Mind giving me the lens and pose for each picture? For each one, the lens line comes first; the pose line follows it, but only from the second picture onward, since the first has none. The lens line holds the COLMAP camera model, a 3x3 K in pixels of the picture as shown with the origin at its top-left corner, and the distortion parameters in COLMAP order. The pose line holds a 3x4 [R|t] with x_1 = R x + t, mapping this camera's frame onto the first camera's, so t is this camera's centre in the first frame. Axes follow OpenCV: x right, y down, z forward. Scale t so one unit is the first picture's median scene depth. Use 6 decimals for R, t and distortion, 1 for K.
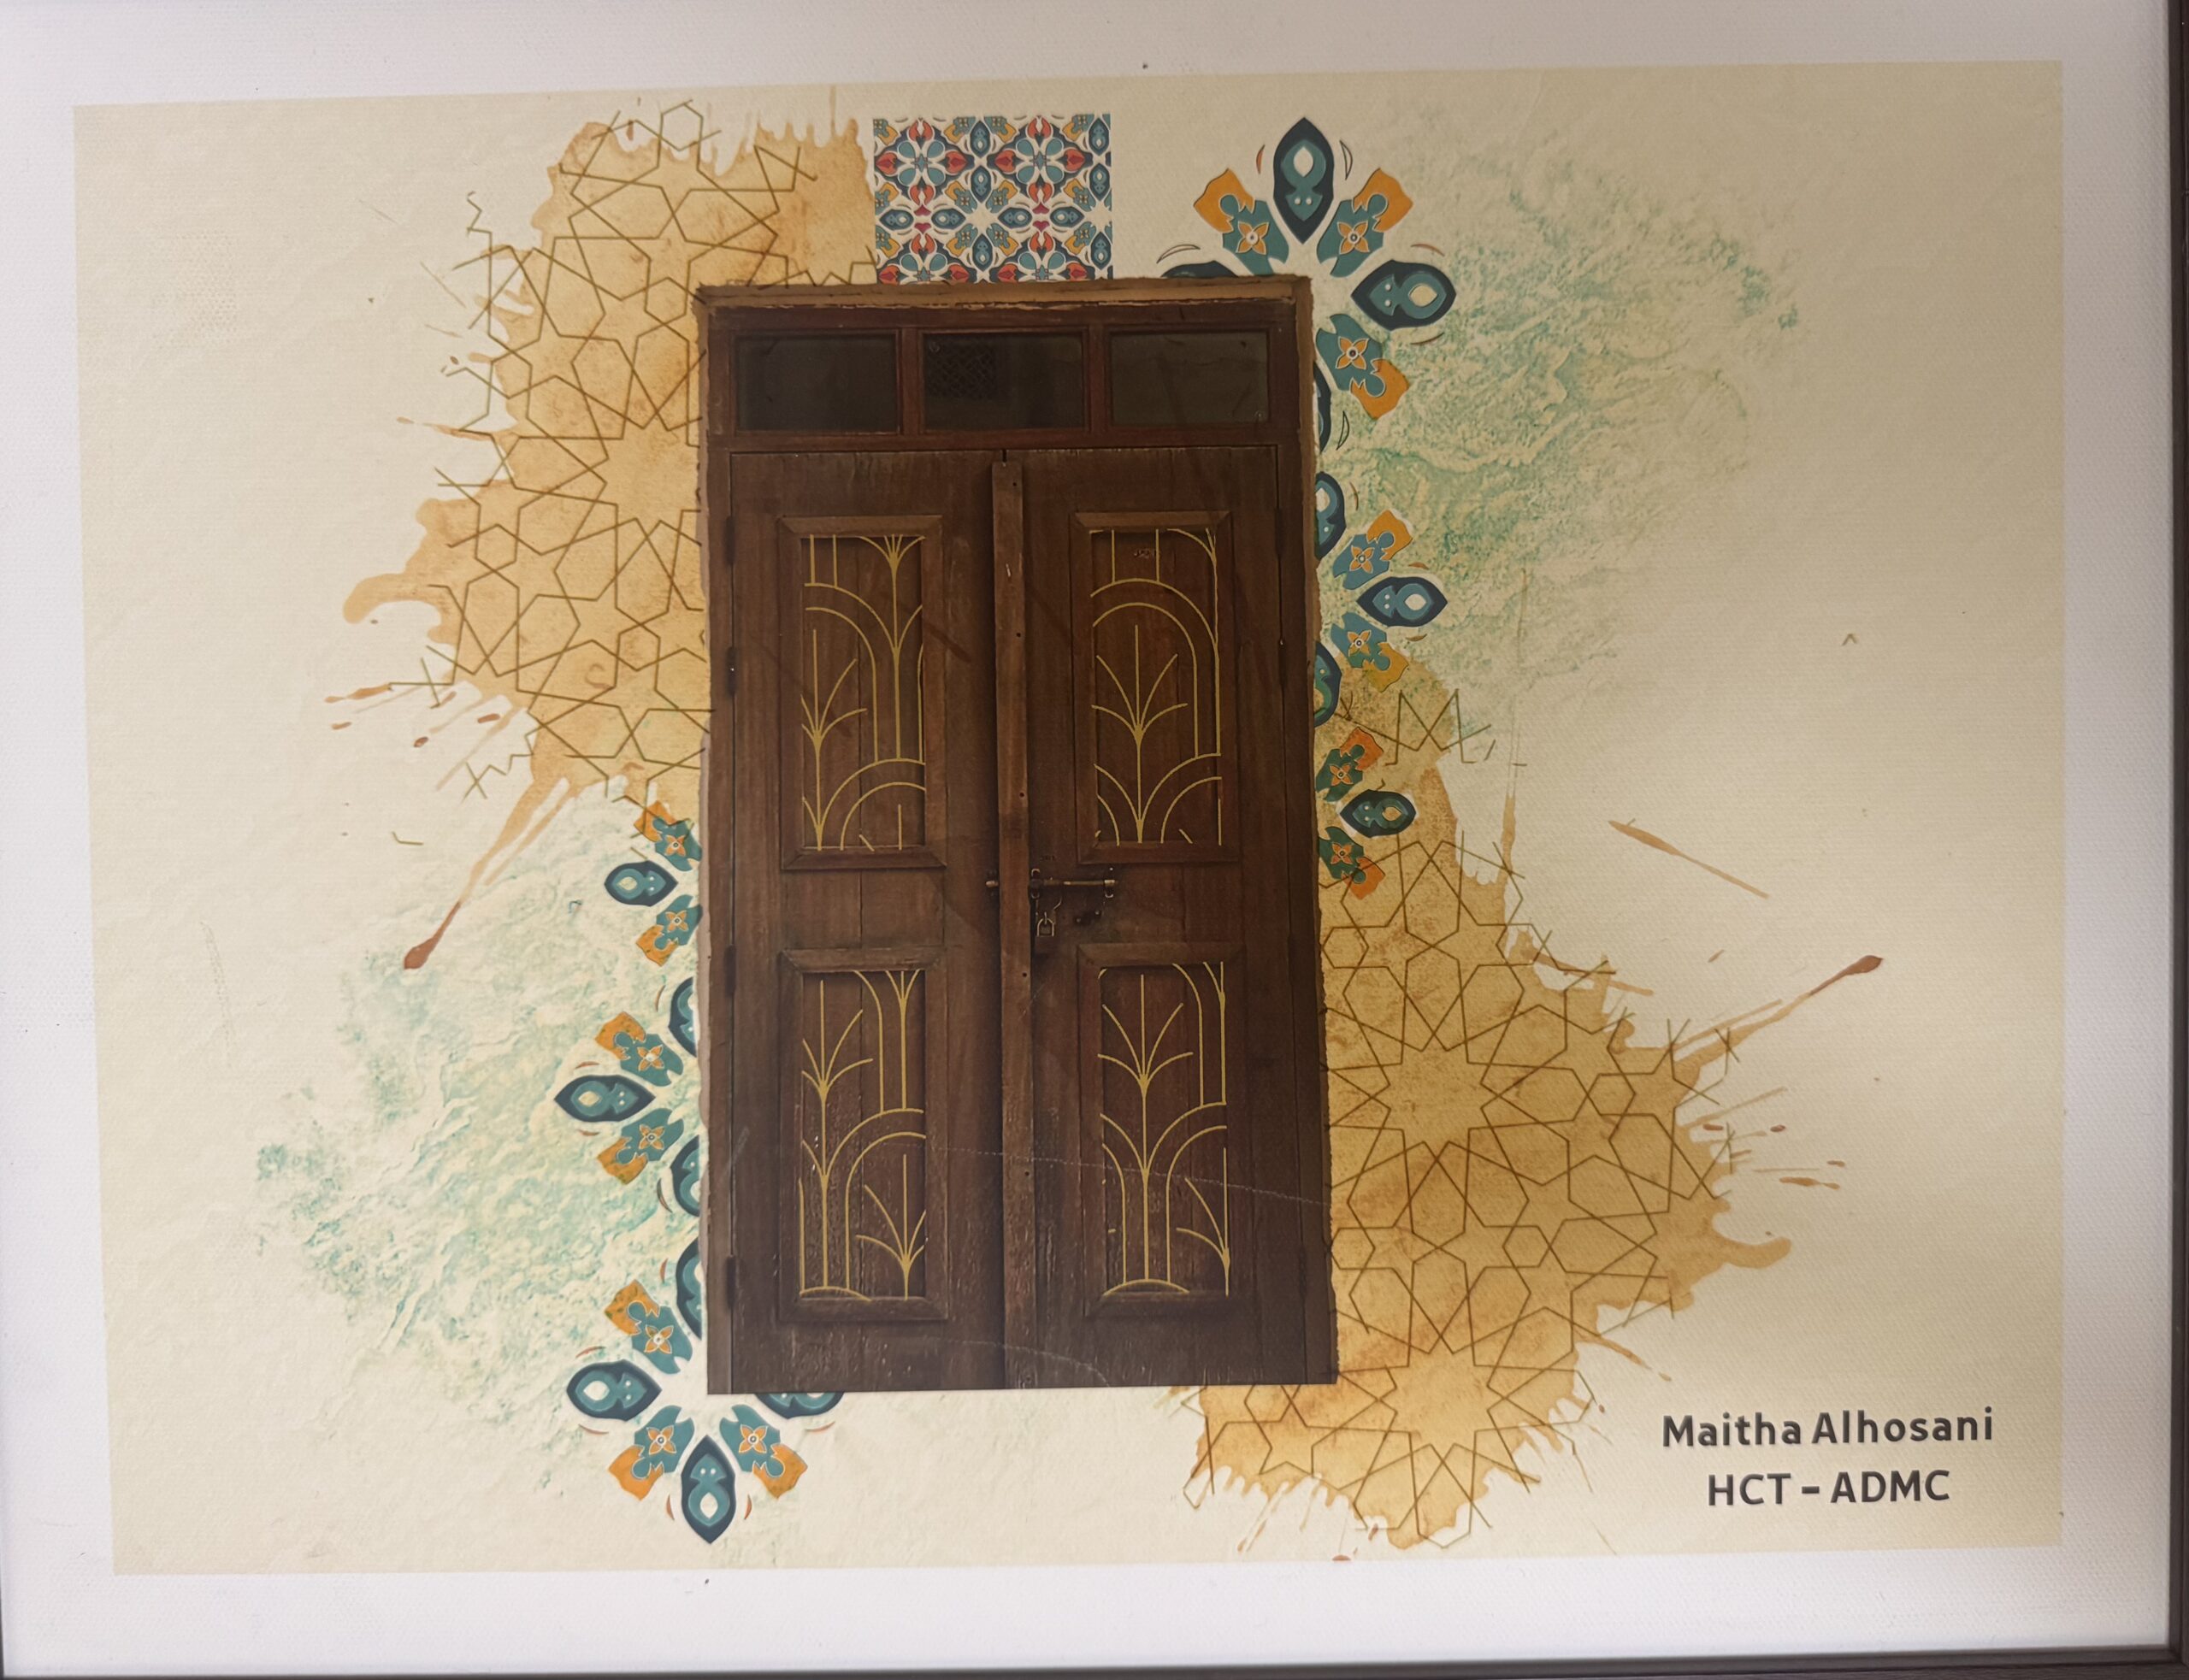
lens RADIAL K [[1643.6, 0, 1029.5], [0, 1643.6, 823.5], [0, 0, 1]] dist [-0.000345, 0.982985]
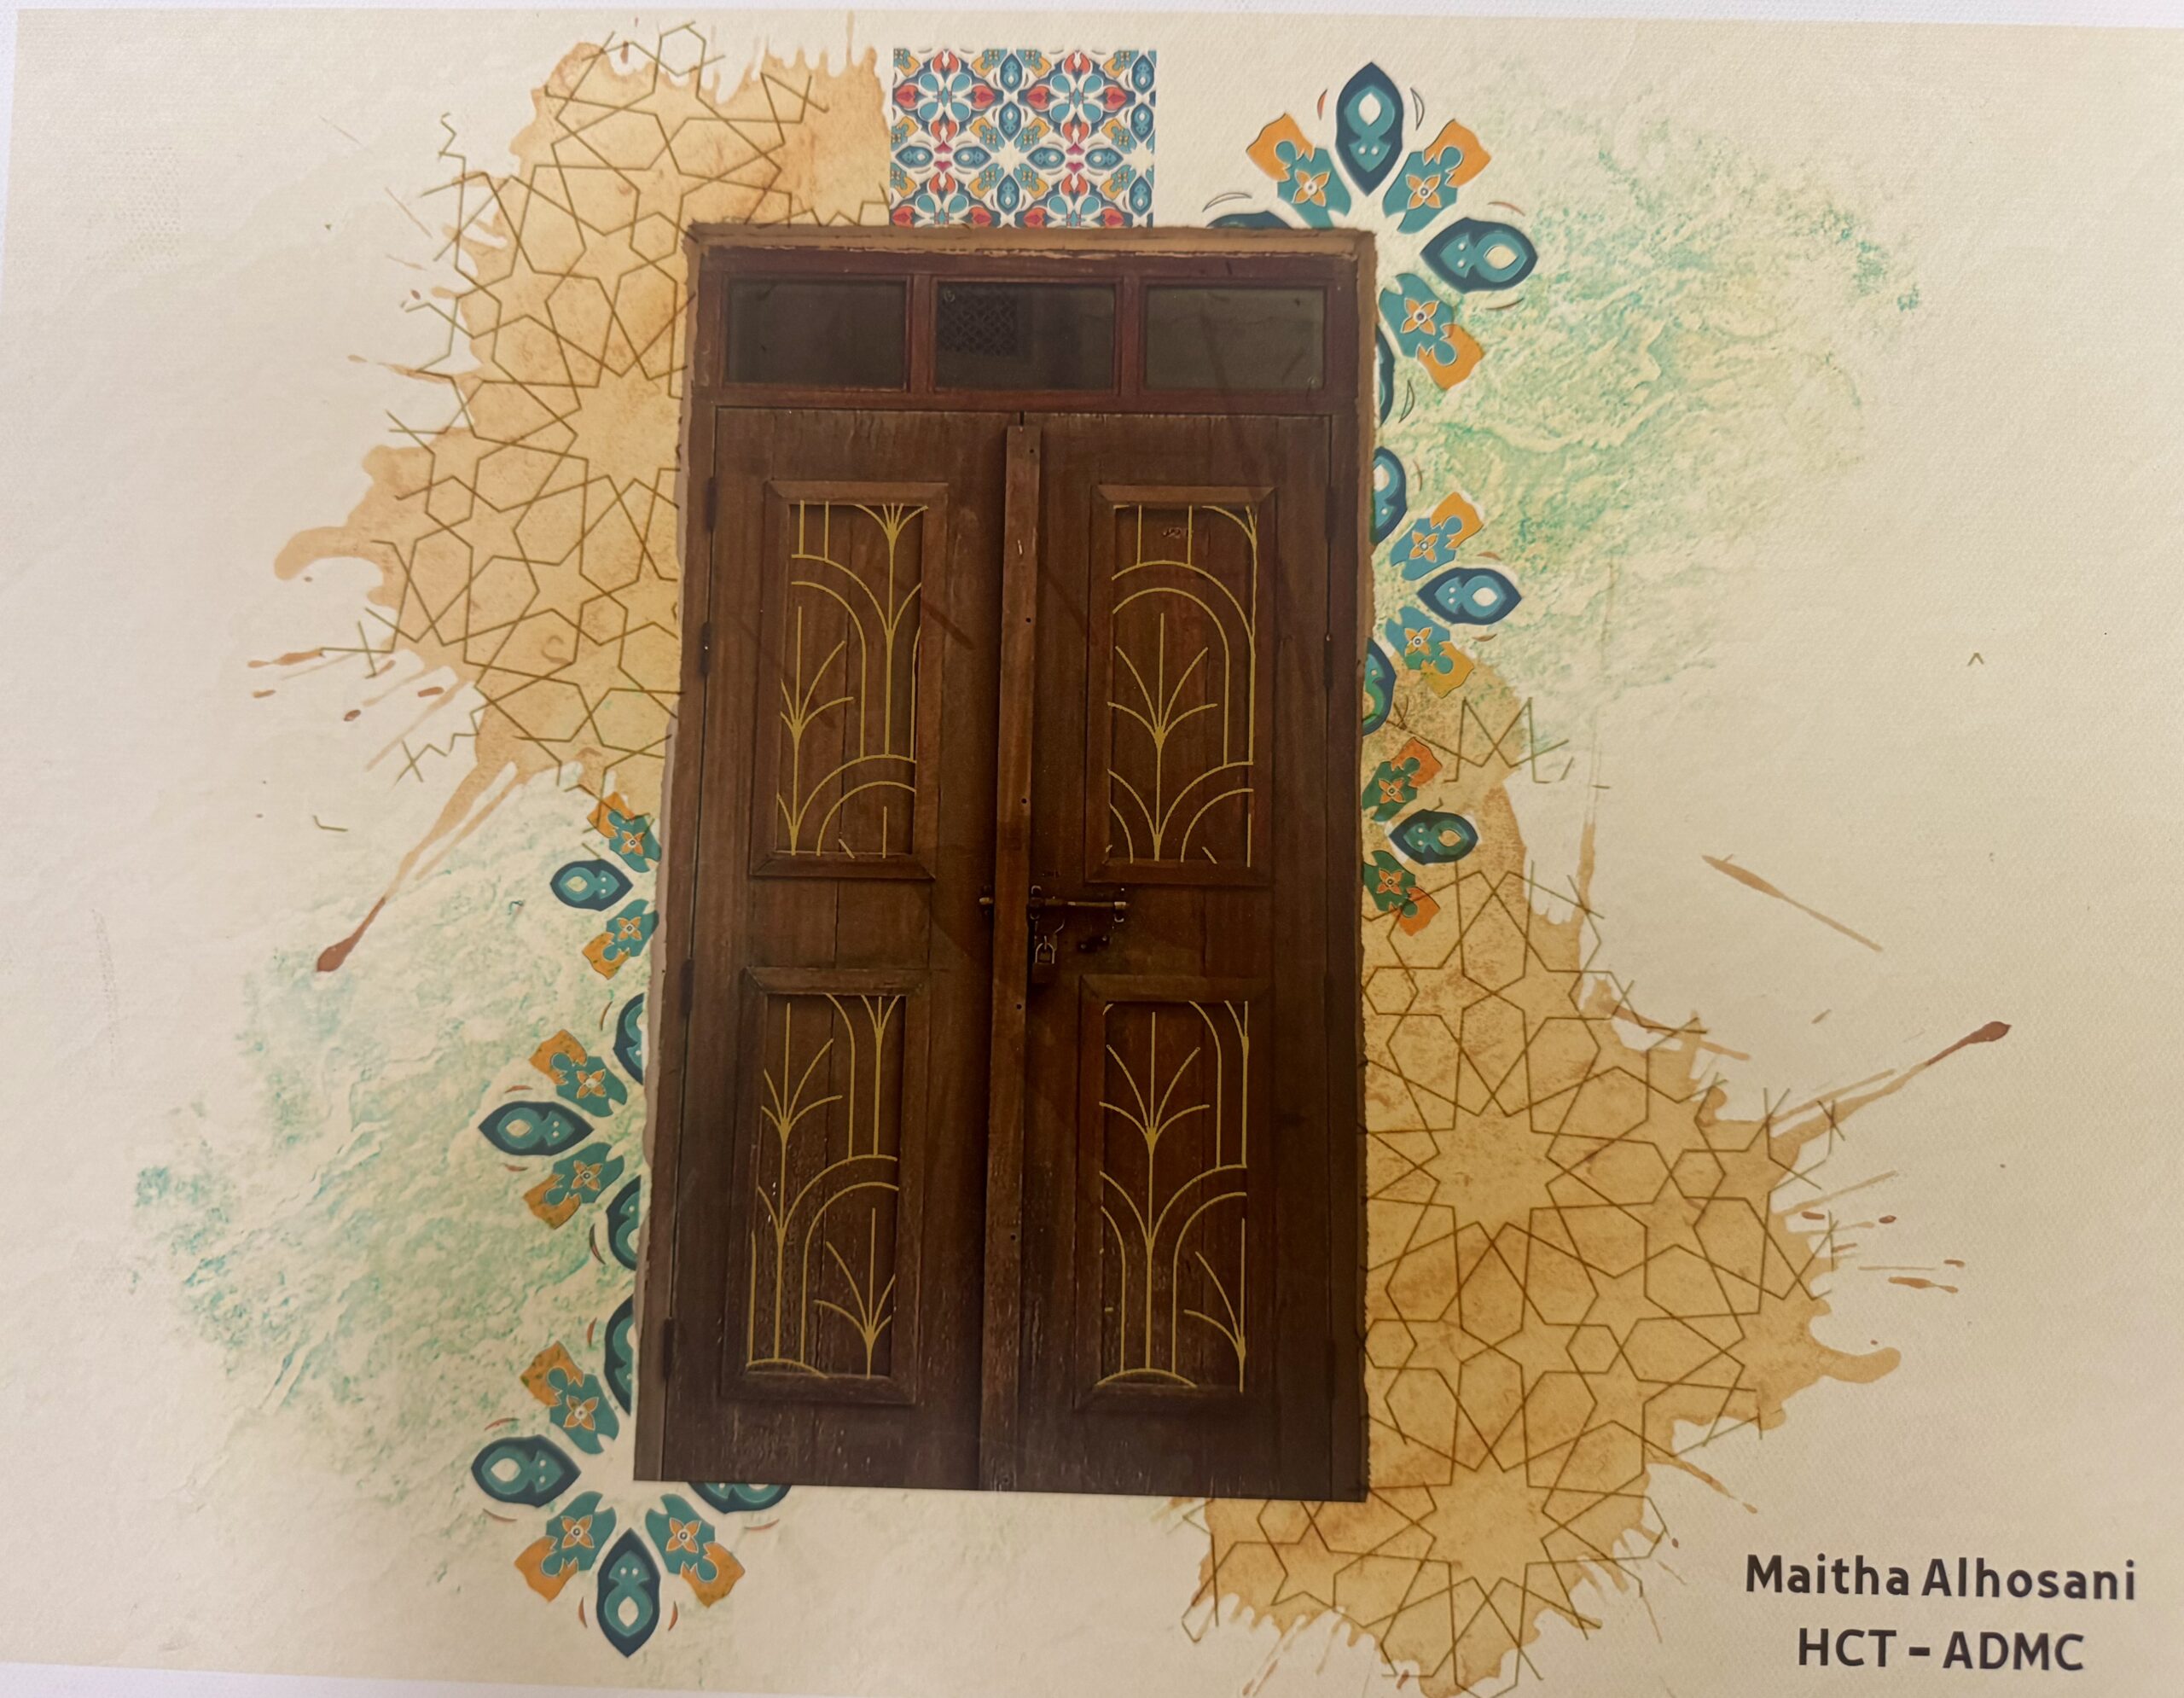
lens RADIAL K [[1621.6, 0, 1005.2], [0, 1621.6, 844.3], [0, 0, 1]] dist [0.199789, -0.000413]
pose [[0.998987, 0.038158, -0.023832, 0.006391], [-0.037993, 0.999251, 0.007340, -0.000126], [0.024094, -0.006427, 0.999689, 0.127141]]
